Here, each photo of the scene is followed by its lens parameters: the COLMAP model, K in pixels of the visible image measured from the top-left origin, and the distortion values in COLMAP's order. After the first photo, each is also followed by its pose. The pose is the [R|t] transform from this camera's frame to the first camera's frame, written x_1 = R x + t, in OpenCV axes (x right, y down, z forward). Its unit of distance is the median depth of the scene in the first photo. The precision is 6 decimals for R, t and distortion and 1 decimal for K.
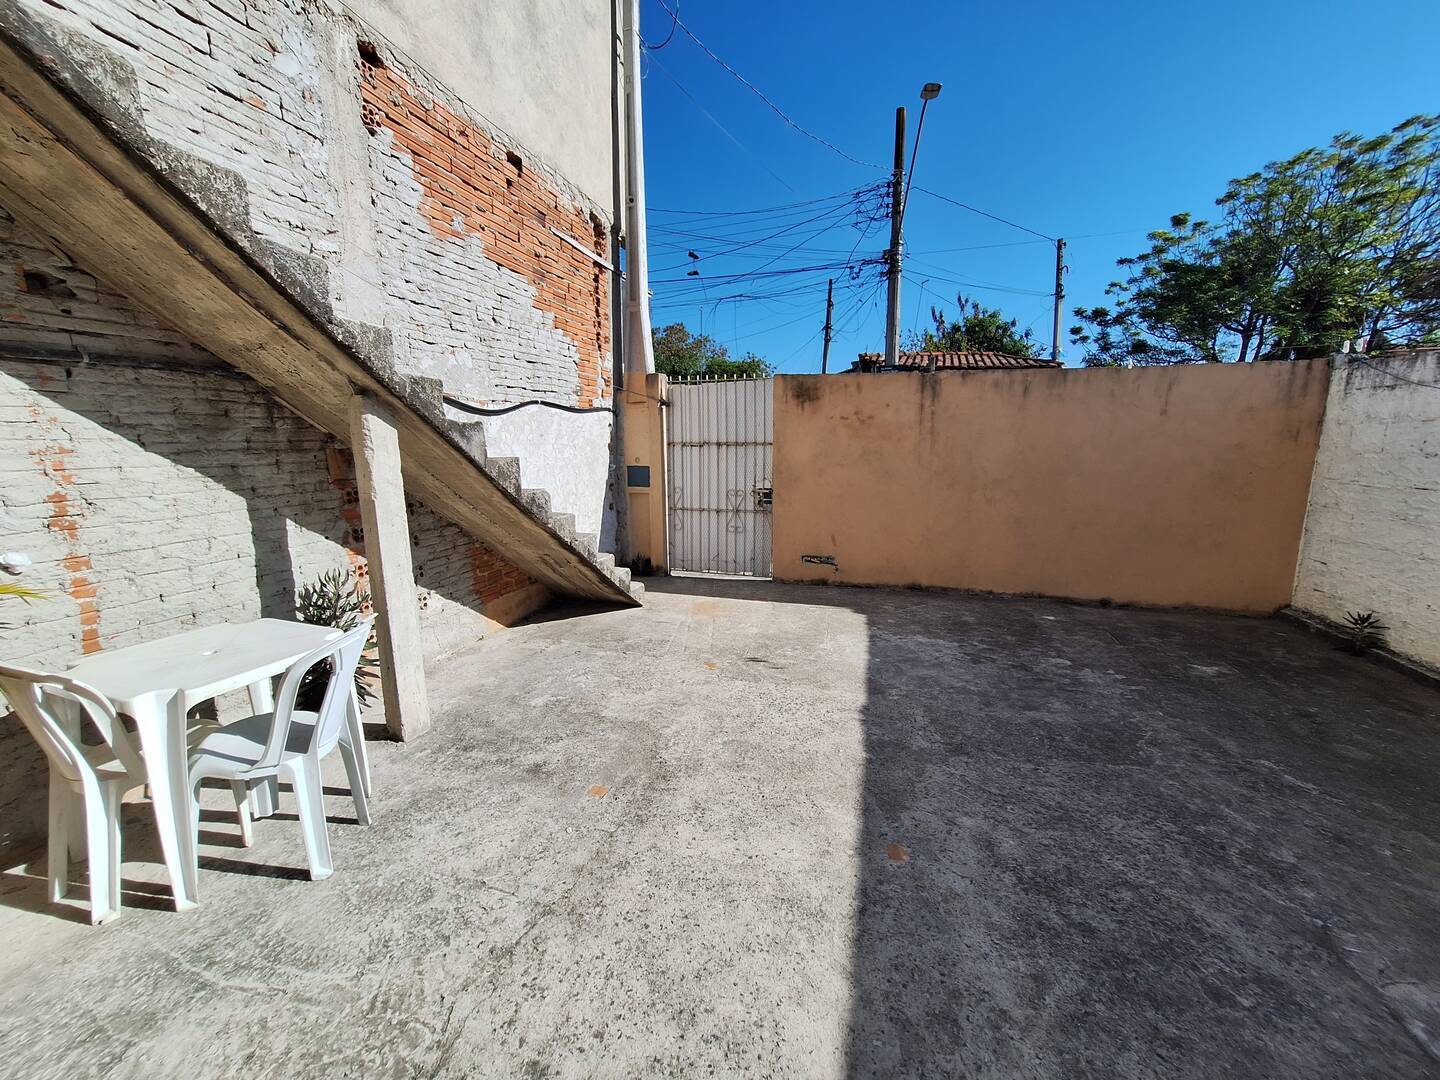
lens RADIAL K [[573.9, 0, 706.1], [0, 573.9, 541.7], [0, 0, 1]] dist [-0.008627, 0.003666]
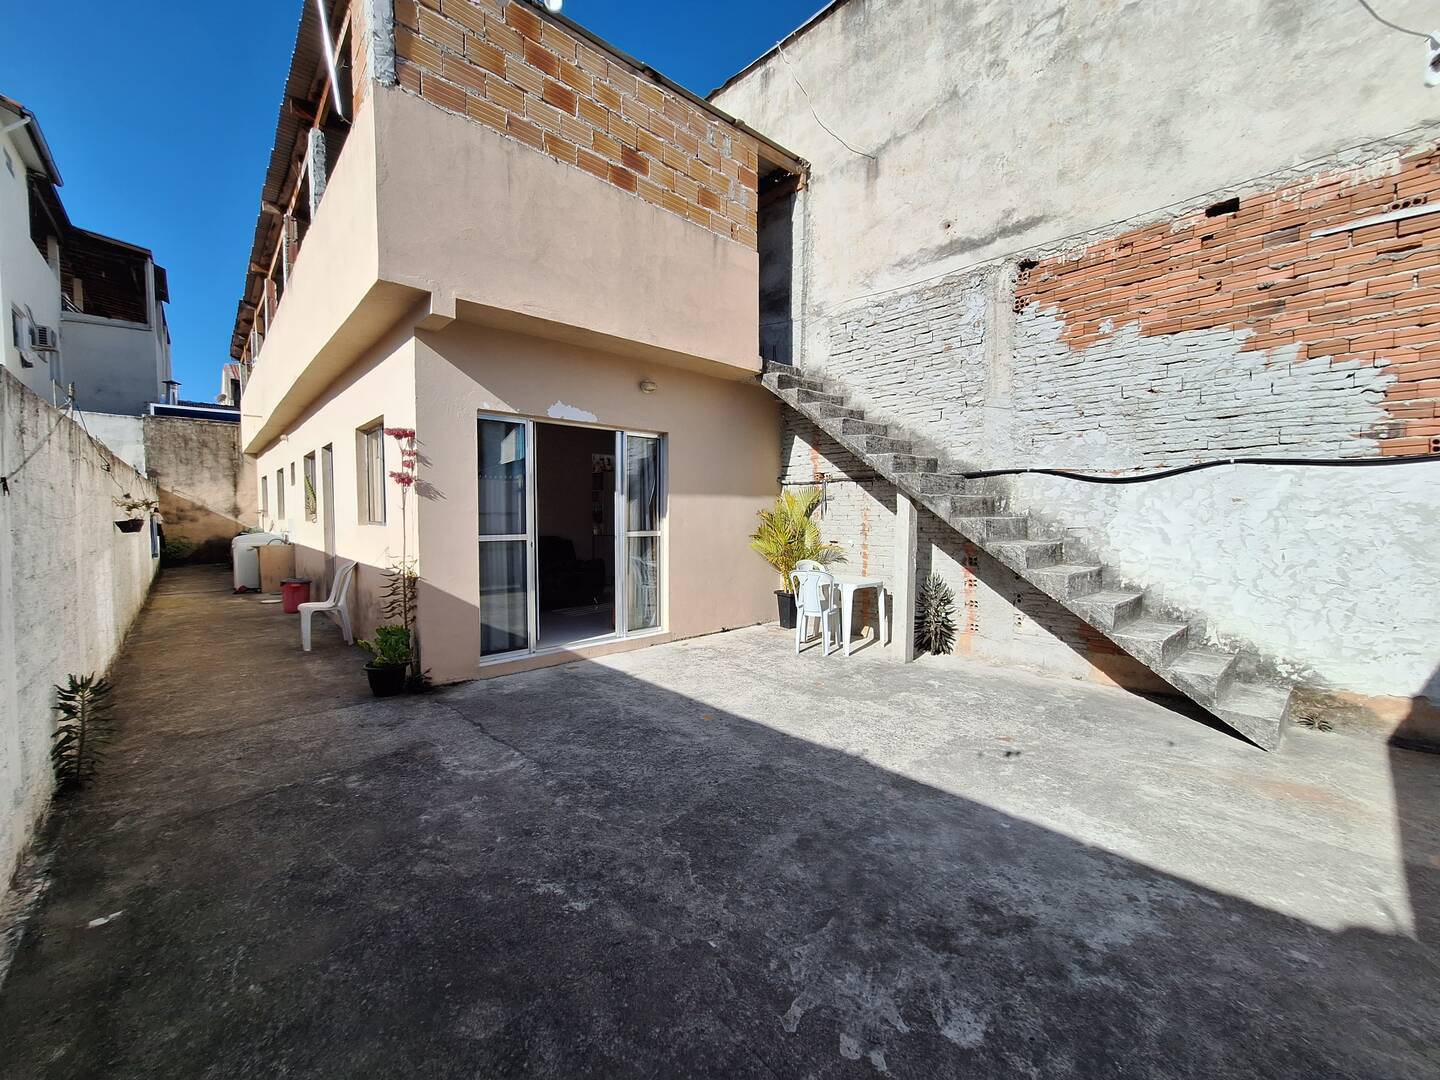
lens RADIAL K [[573.9, 0, 700.2], [0, 573.9, 539.7], [0, 0, 1]] dist [-0.008627, 0.003666]
pose [[-0.511759, 0.049161, -0.857722, 1.036812], [-0.150035, 0.977906, 0.145567, -0.166129], [0.845927, 0.203184, -0.493076, 0.954420]]
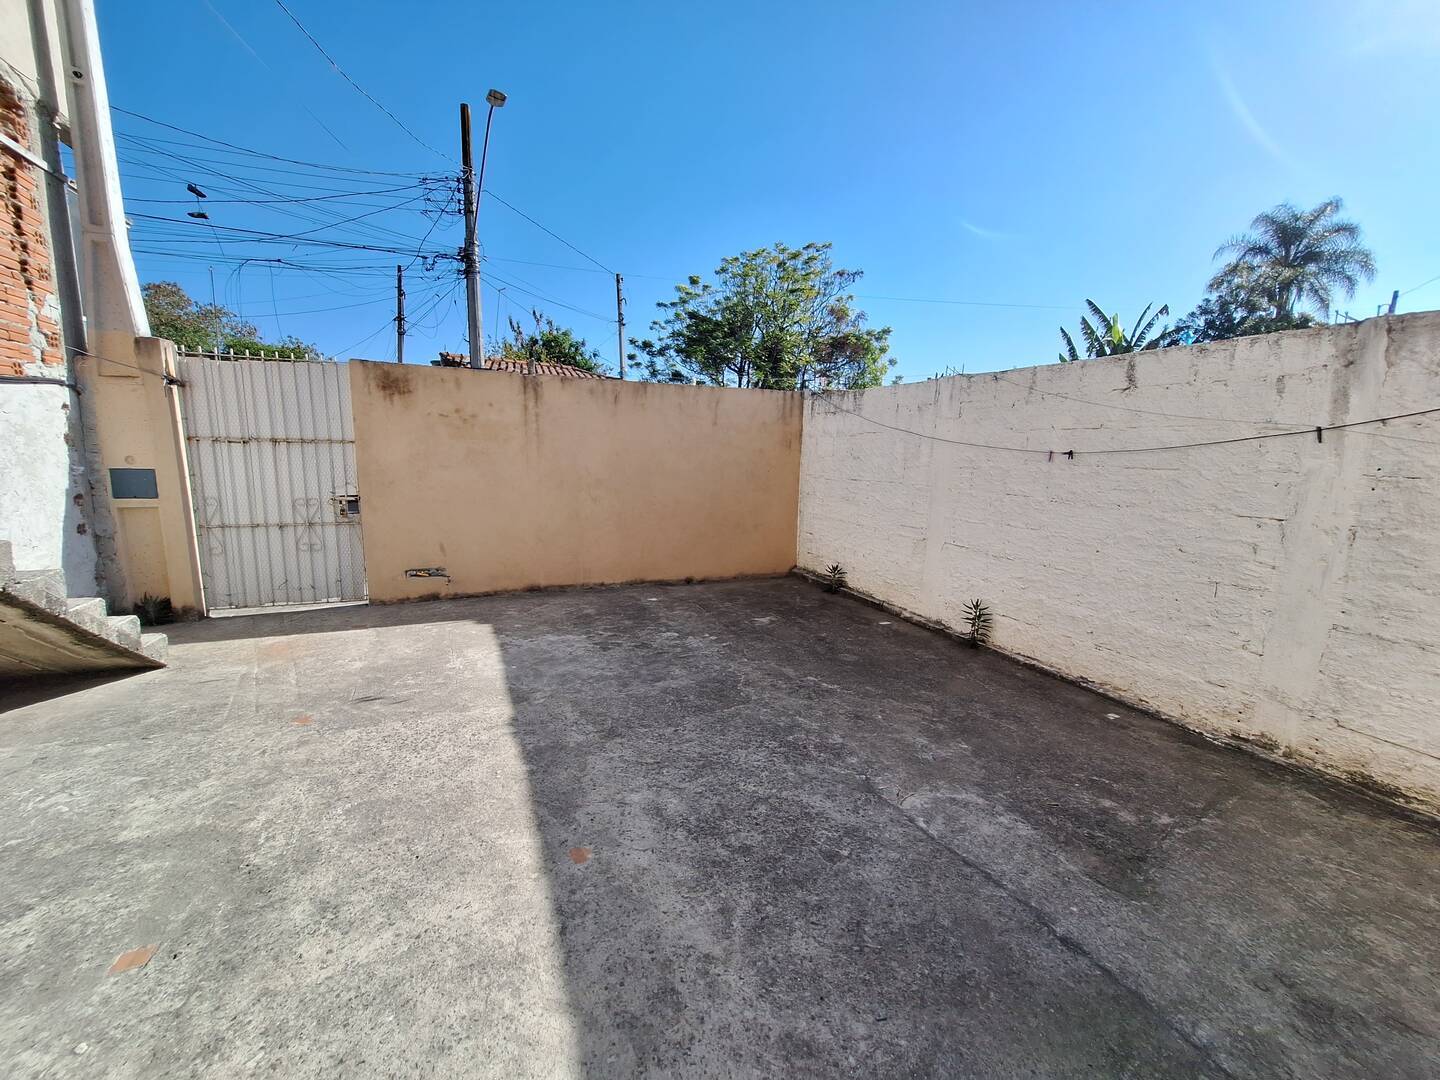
lens RADIAL K [[573.9, 0, 706.3], [0, 573.9, 540.5], [0, 0, 1]] dist [-0.008627, 0.003666]
pose [[0.772057, -0.079066, 0.630616, -0.037637], [0.089493, 0.995870, 0.015297, 0.009858], [-0.629221, 0.044625, 0.775944, 0.049016]]
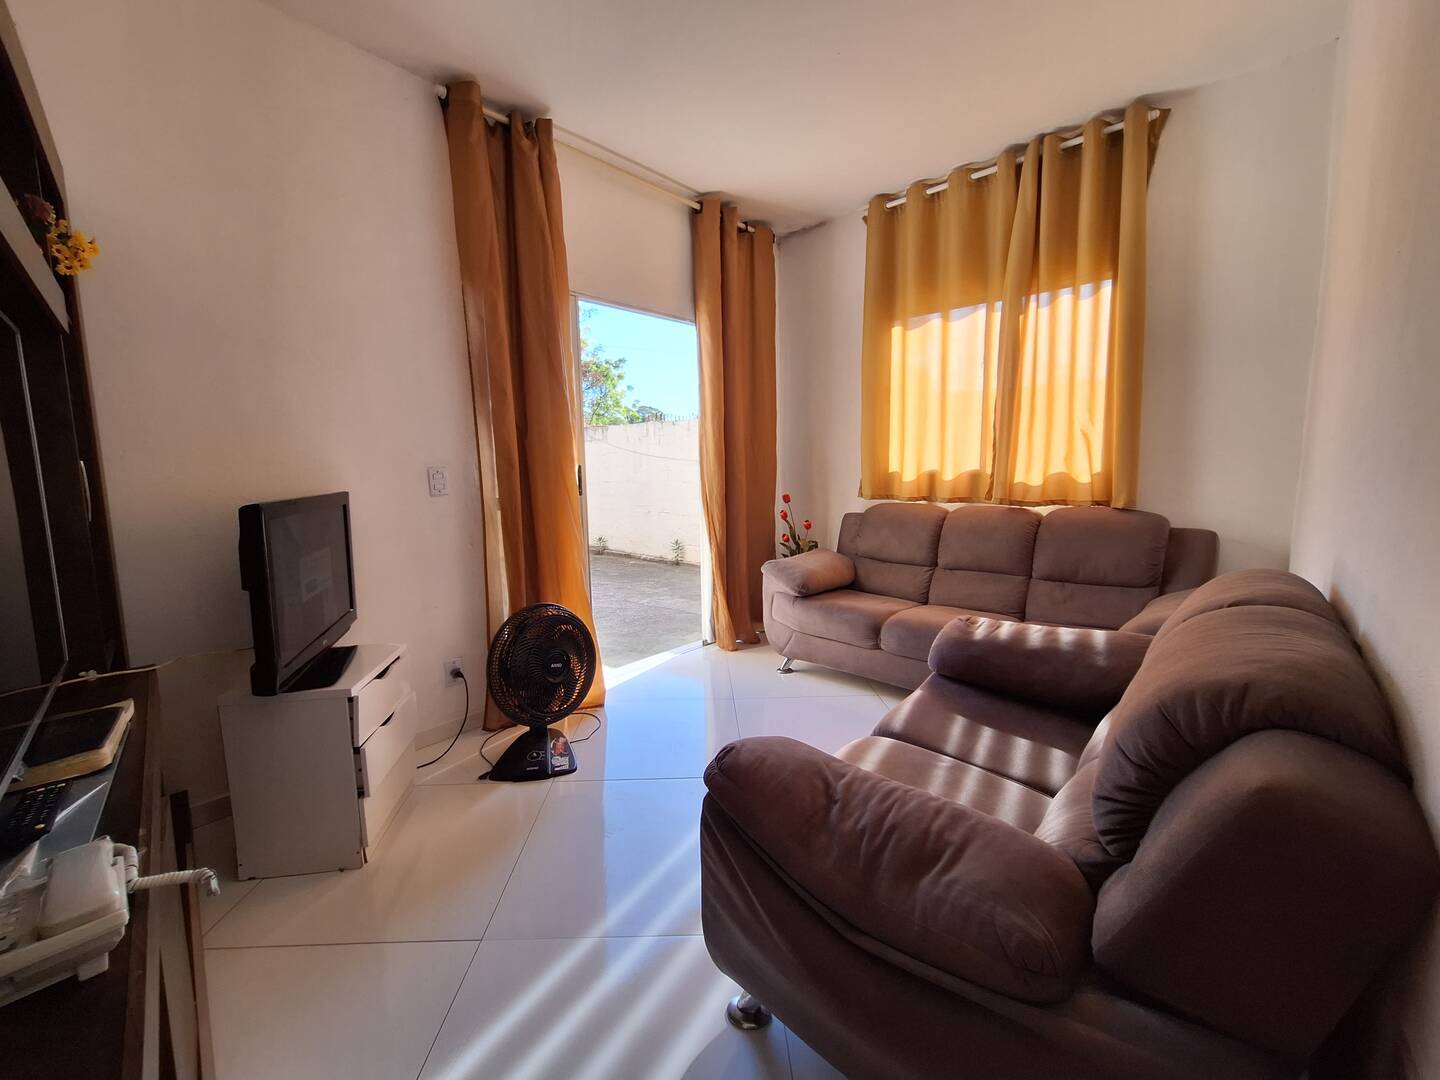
lens RADIAL K [[573.9, 0, 715.9], [0, 573.9, 532.5], [0, 0, 1]] dist [-0.008627, 0.003666]
pose [[0.426877, -0.102495, 0.898483, -0.707249], [0.173350, 0.984405, 0.029936, 0.115458], [-0.887539, 0.142973, 0.437987, -0.423606]]
